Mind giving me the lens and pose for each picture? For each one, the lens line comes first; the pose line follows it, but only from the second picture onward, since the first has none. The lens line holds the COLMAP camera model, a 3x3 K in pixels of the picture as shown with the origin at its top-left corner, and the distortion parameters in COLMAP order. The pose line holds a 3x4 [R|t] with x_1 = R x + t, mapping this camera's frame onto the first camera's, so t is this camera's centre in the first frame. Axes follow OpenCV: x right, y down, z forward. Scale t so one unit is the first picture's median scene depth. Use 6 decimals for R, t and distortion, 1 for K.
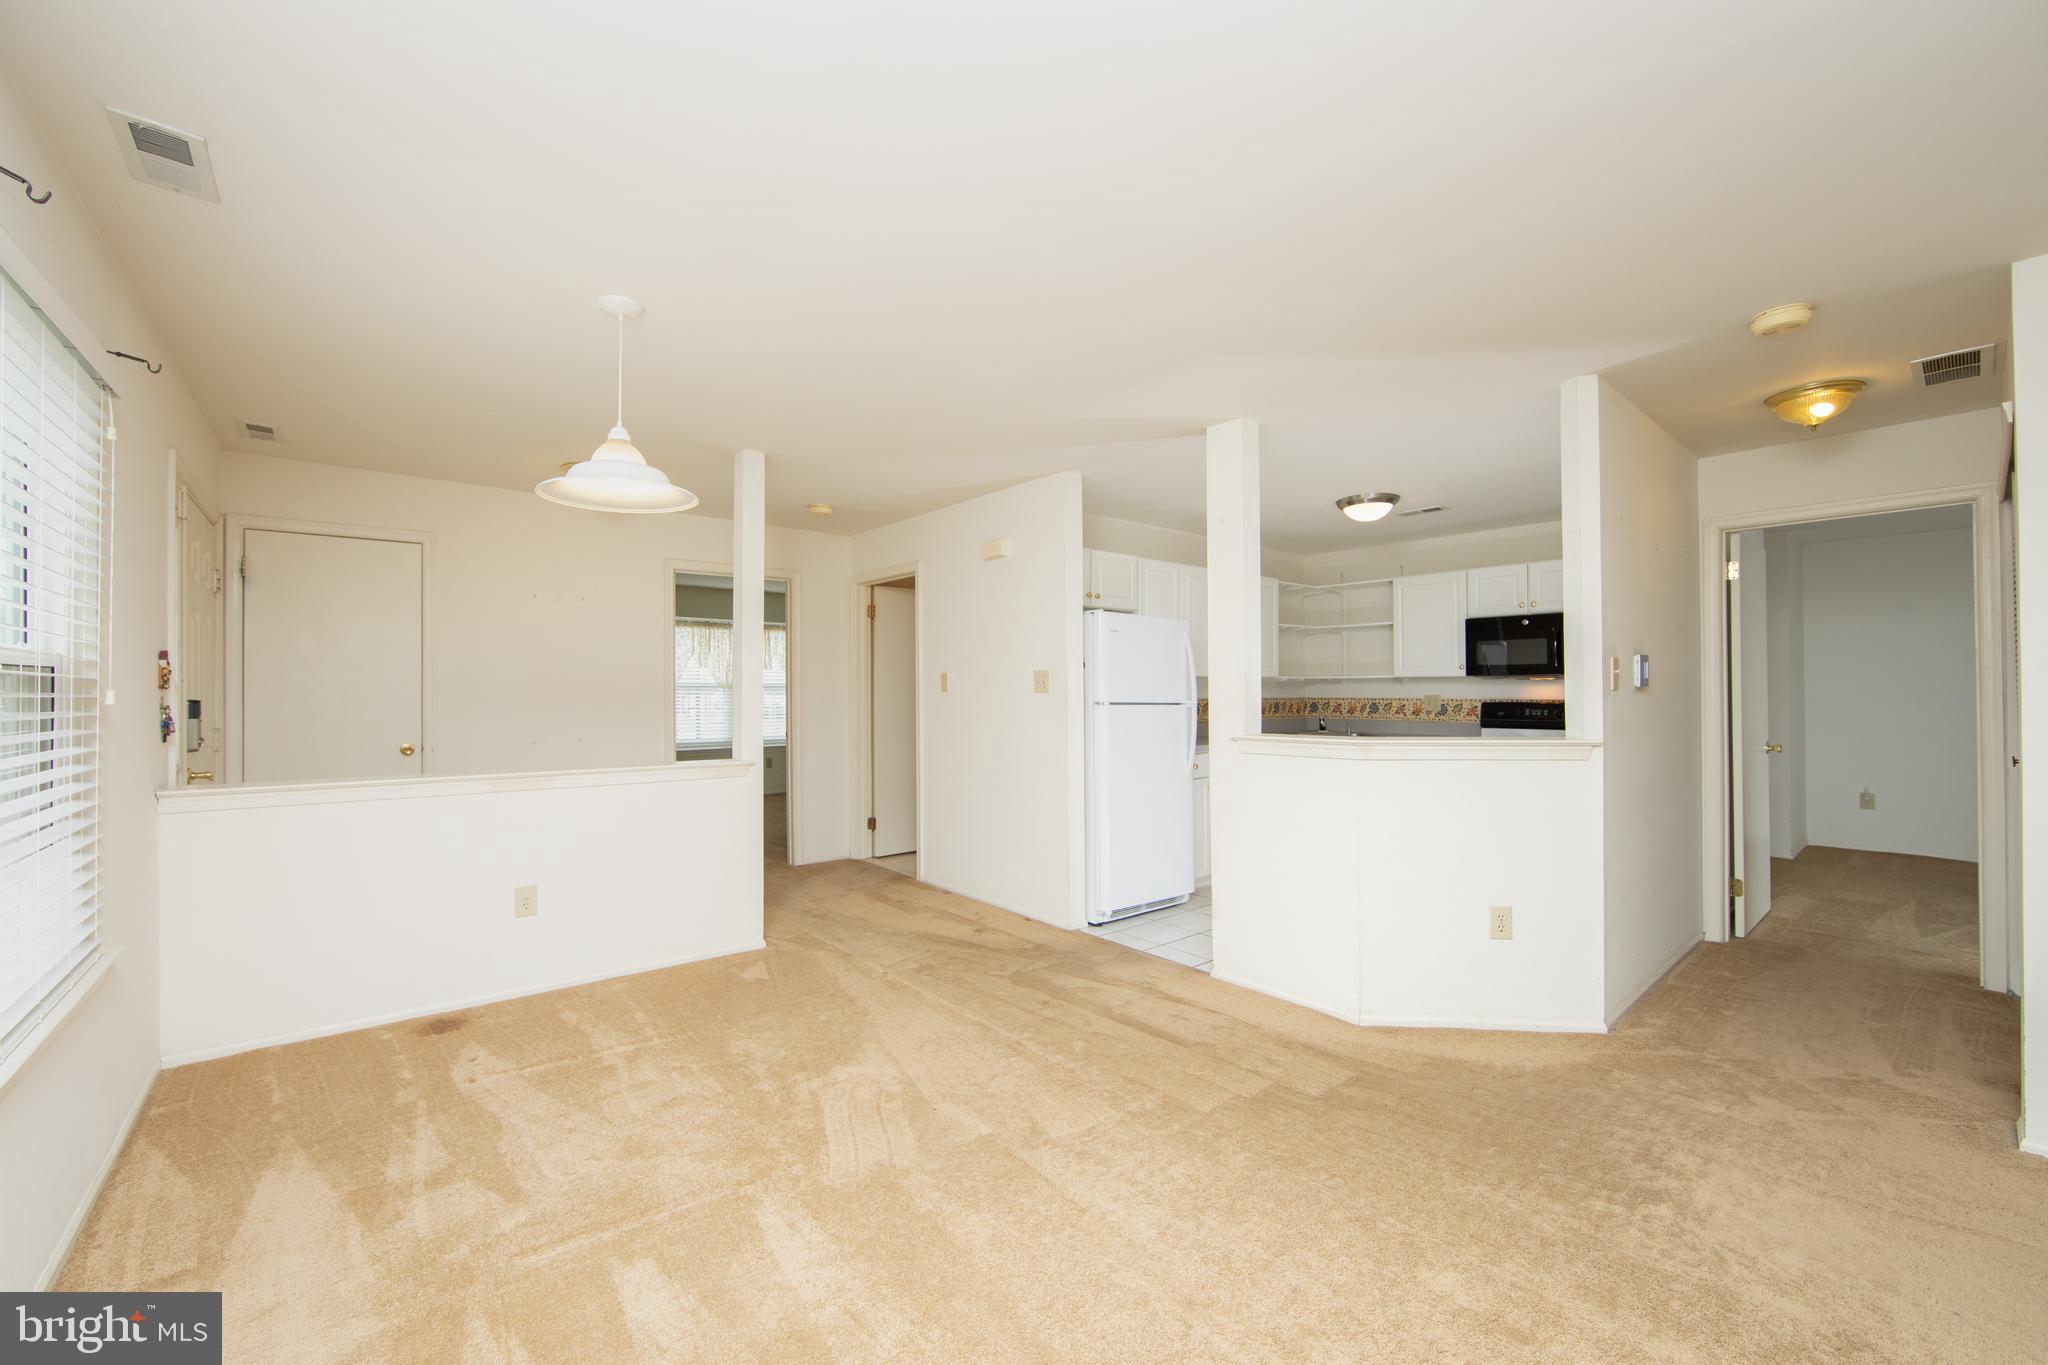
lens RADIAL K [[829.4, 0, 979.0], [0, 829.4, 669.6], [0, 0, 1]] dist [0.002860, -0.000041]
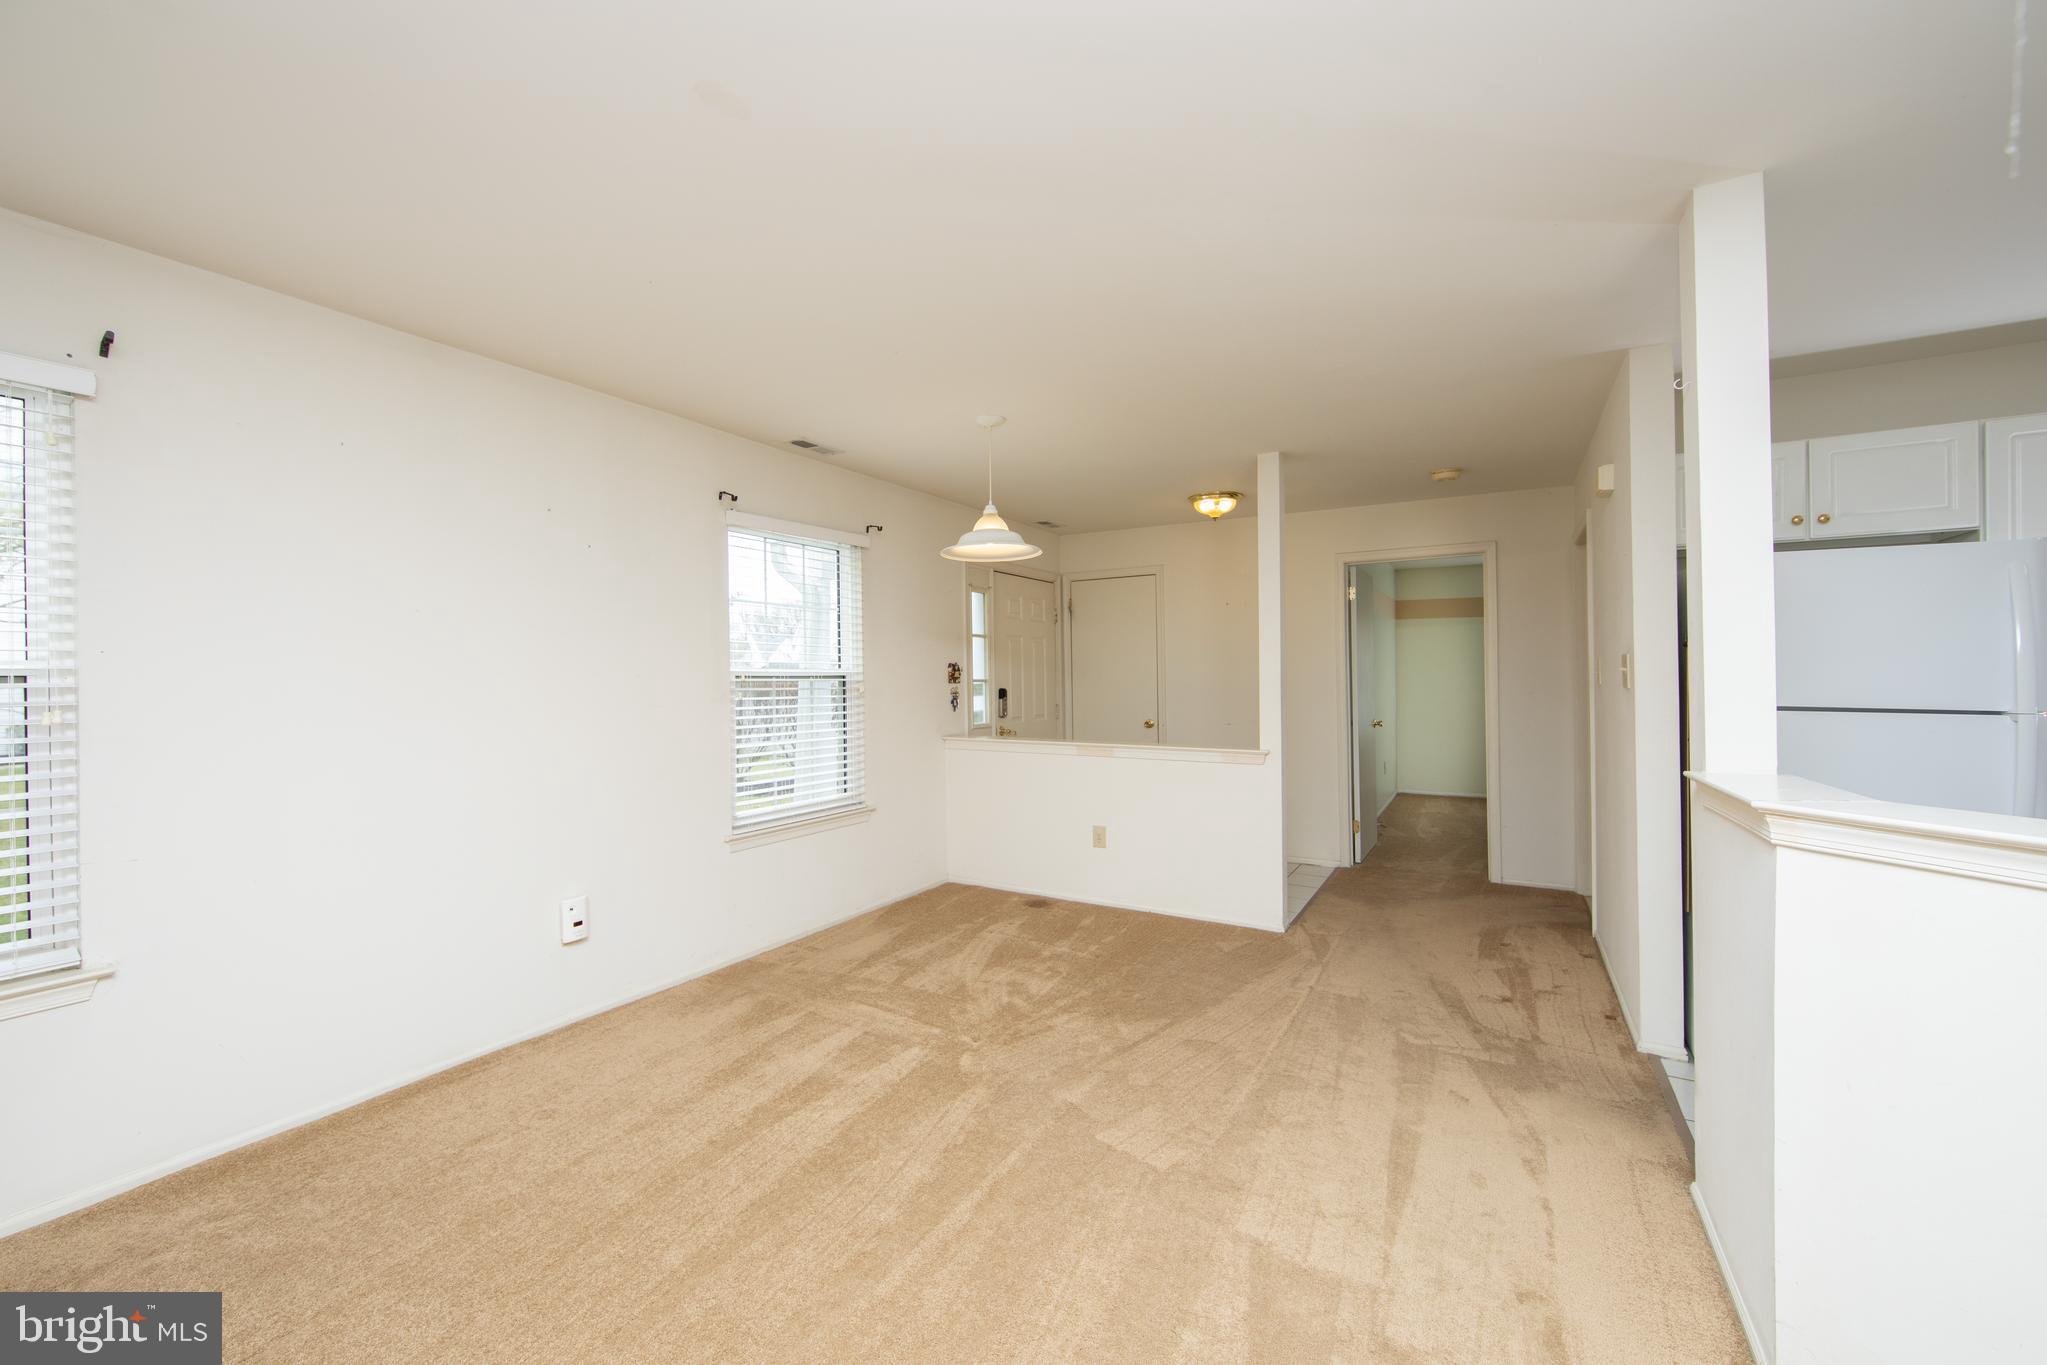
lens RADIAL K [[829.0, 0, 1039.6], [0, 829.0, 670.6], [0, 0, 1]] dist [0.002860, -0.000041]
pose [[0.353619, -0.010930, -0.935326, 0.643608], [0.030330, 0.999540, -0.000213, -0.000382], [0.934898, -0.028293, 0.353788, 0.384691]]
